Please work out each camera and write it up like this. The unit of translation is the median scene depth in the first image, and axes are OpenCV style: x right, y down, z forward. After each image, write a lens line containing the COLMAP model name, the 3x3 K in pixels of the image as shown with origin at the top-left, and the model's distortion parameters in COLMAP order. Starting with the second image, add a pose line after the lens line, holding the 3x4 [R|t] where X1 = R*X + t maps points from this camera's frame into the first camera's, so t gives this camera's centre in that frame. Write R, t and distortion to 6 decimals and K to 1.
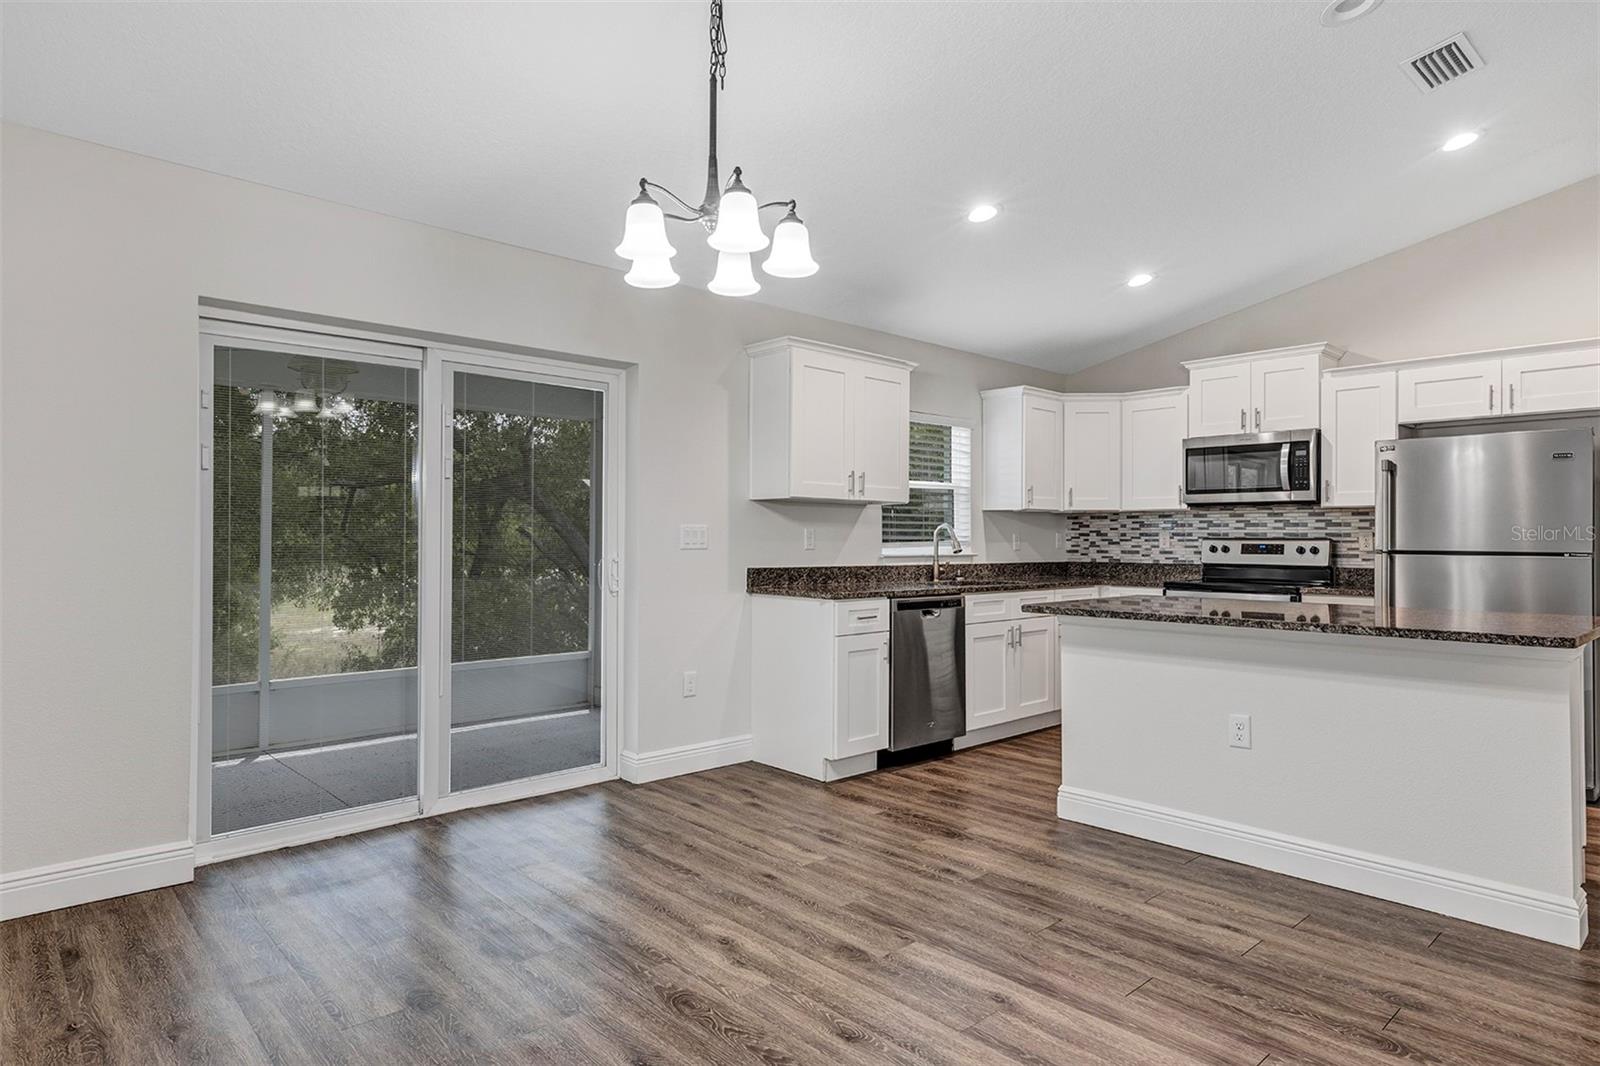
lens RADIAL K [[906.3, 0, 787.1], [0, 906.3, 531.3], [0, 0, 1]] dist [0.015486, 0.000156]
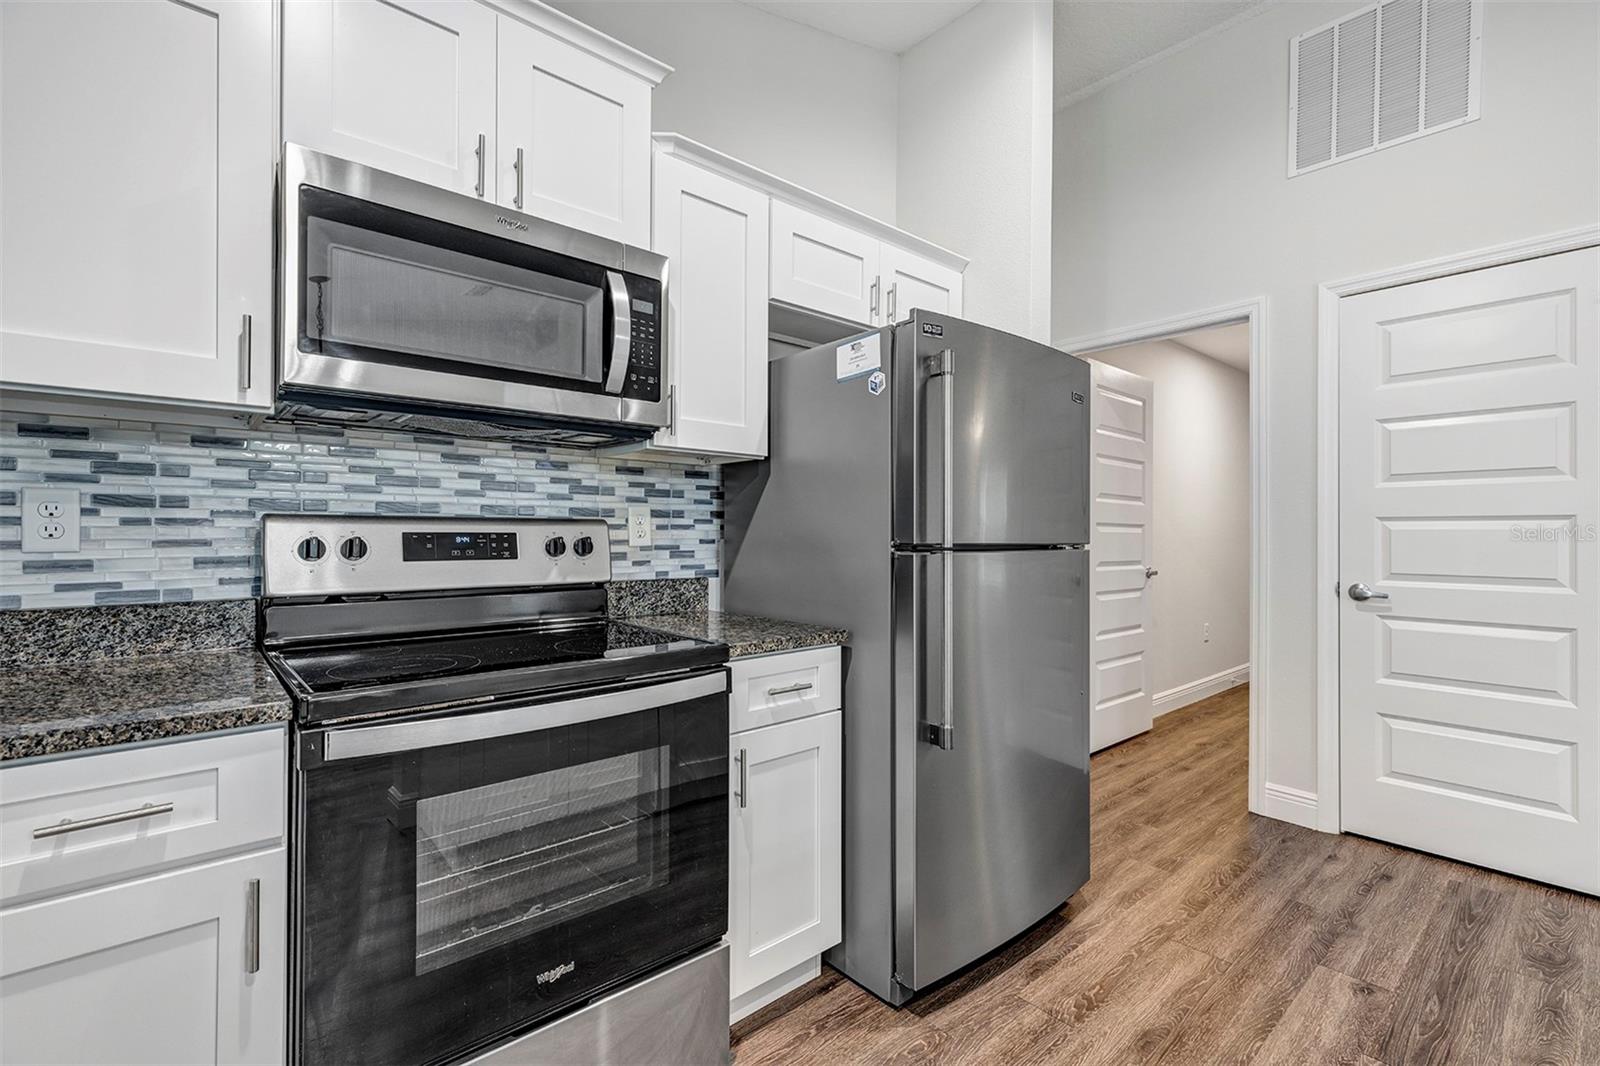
lens RADIAL K [[731.3, 0, 804.8], [0, 731.3, 526.5], [0, 0, 1]] dist [0.007075, 0.000661]
pose [[0.021481, 0.002694, 0.999766, 0.283402], [-0.011896, 0.999926, -0.002439, 0.013243], [-0.999698, -0.011841, 0.021511, 1.081821]]
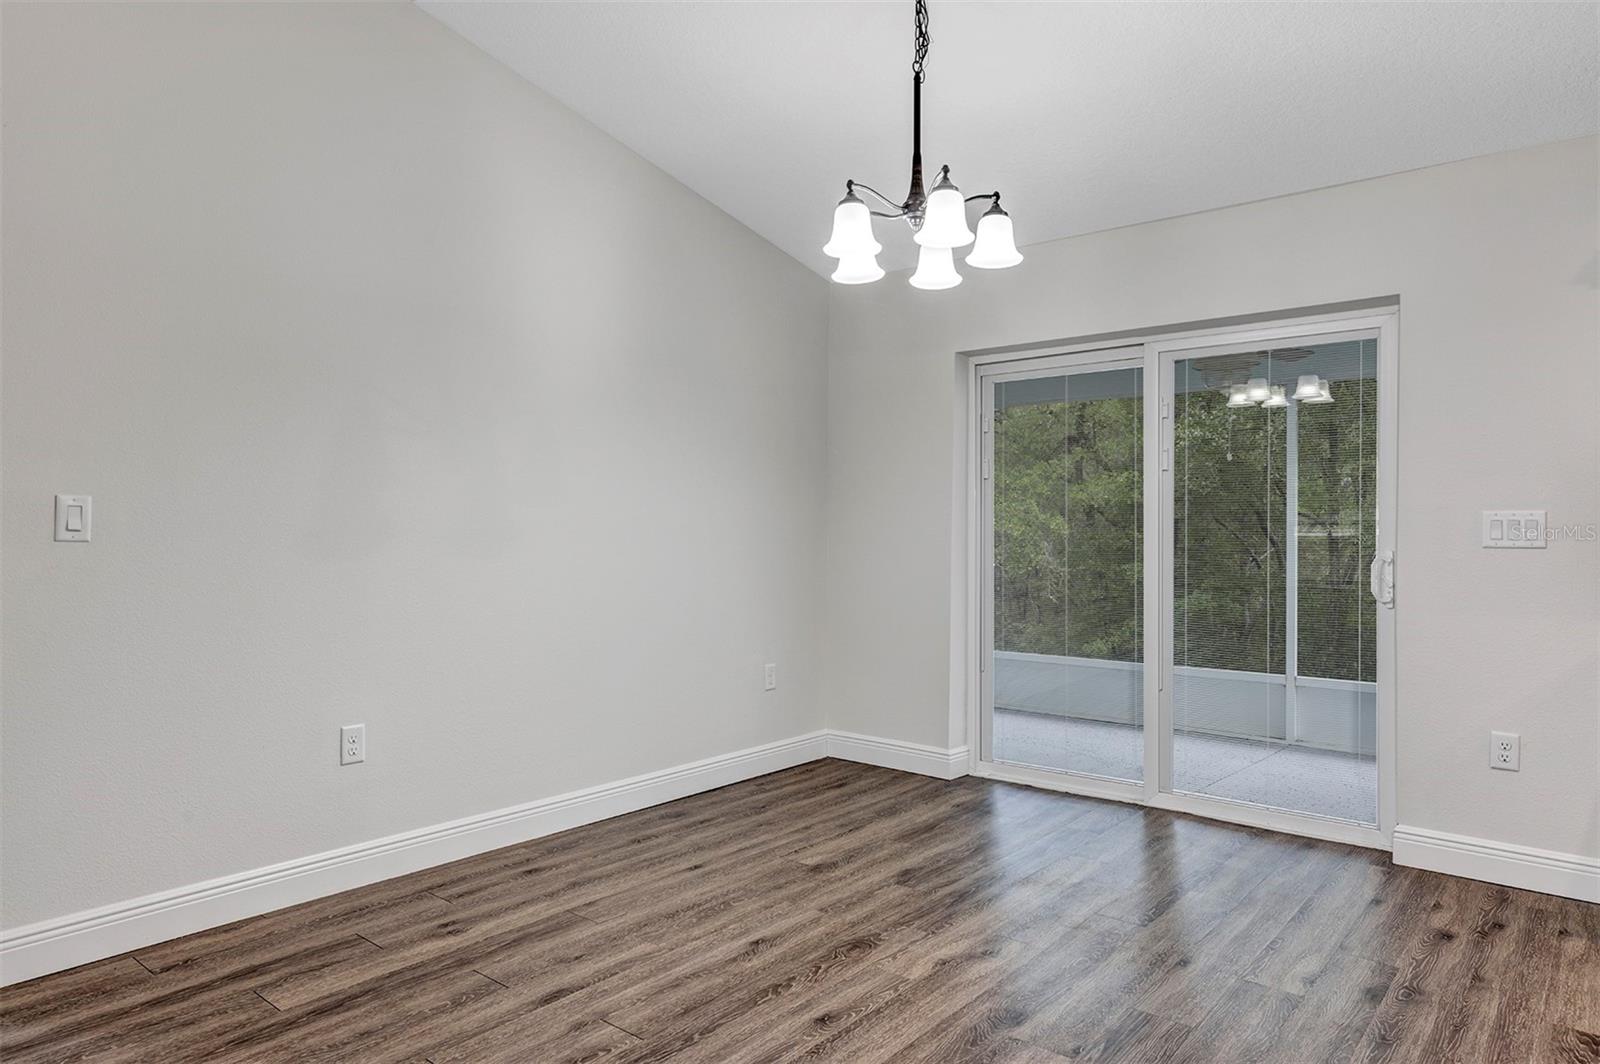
lens RADIAL K [[998.6, 0, 792.0], [0, 998.6, 530.2], [0, 0, 1]] dist [0.006880, -0.000845]
pose [[0.131719, -0.003484, -0.991281, 0.549648], [0.003819, 0.999988, -0.003007, 0.007267], [0.991280, -0.003390, 0.131731, 0.386801]]
